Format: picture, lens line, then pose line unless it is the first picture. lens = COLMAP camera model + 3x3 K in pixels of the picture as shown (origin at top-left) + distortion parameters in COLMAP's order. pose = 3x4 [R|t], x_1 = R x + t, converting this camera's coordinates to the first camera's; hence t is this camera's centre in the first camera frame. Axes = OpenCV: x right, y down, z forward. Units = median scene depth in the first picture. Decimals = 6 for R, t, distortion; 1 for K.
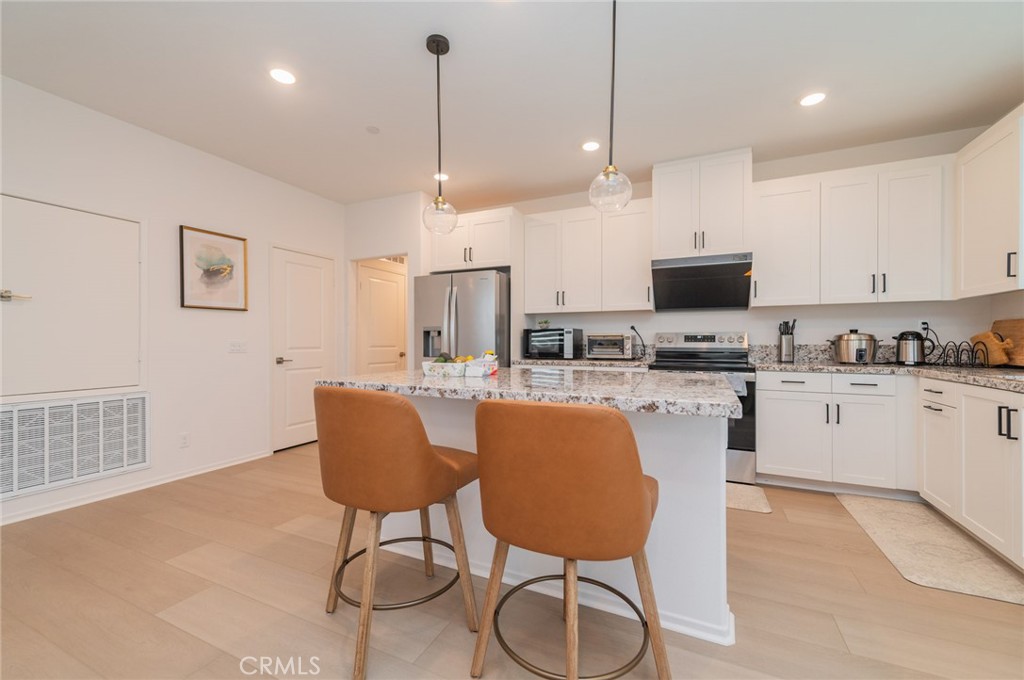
lens RADIAL K [[404.2, 0, 511.6], [0, 404.2, 338.4], [0, 0, 1]] dist [0.013180, -0.003779]
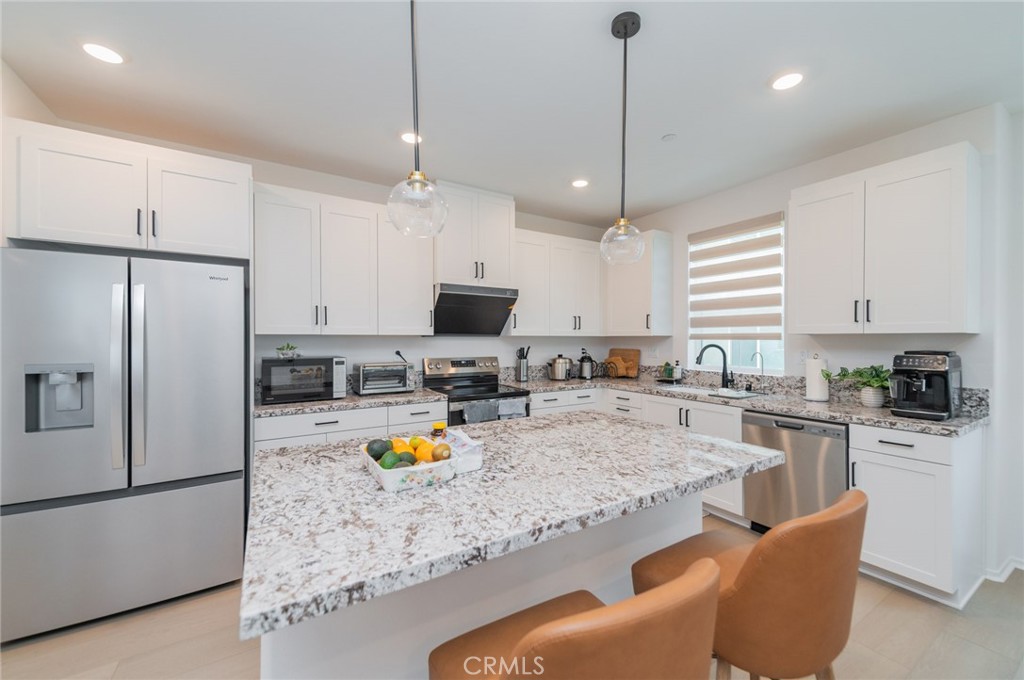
lens RADIAL K [[404.2, 0, 516.4], [0, 404.2, 351.7], [0, 0, 1]] dist [0.013180, -0.003779]
pose [[0.545821, -0.024612, 0.837541, -0.369669], [-0.006827, 0.999405, 0.033817, -0.074453], [-0.837874, -0.024176, 0.545328, 0.368321]]
